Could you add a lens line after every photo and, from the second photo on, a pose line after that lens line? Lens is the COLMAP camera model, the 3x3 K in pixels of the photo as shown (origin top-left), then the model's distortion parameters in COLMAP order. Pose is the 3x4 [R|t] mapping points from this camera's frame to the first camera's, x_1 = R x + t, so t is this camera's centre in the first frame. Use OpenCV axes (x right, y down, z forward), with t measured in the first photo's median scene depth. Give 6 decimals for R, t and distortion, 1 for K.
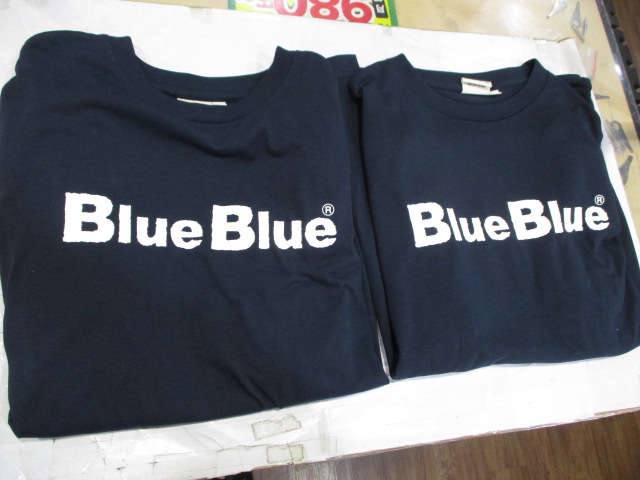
lens RADIAL K [[501.6, 0, 320.1], [0, 501.6, 240.2], [0, 0, 1]] dist [-0.011009, -0.010266]
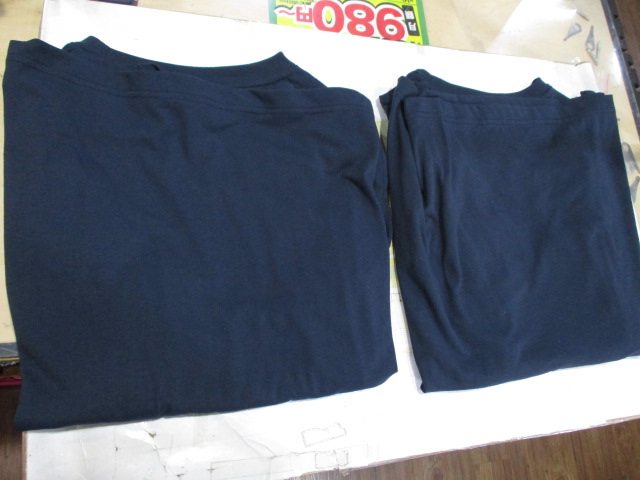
lens RADIAL K [[501.6, 0, 320.1], [0, 501.6, 240.2], [0, 0, 1]] dist [-0.011009, -0.010266]
pose [[0.998193, 0.026118, 0.054121, -0.113001], [-0.027203, 0.999441, 0.019417, -0.037687], [-0.053584, -0.020855, 0.998346, -0.027441]]
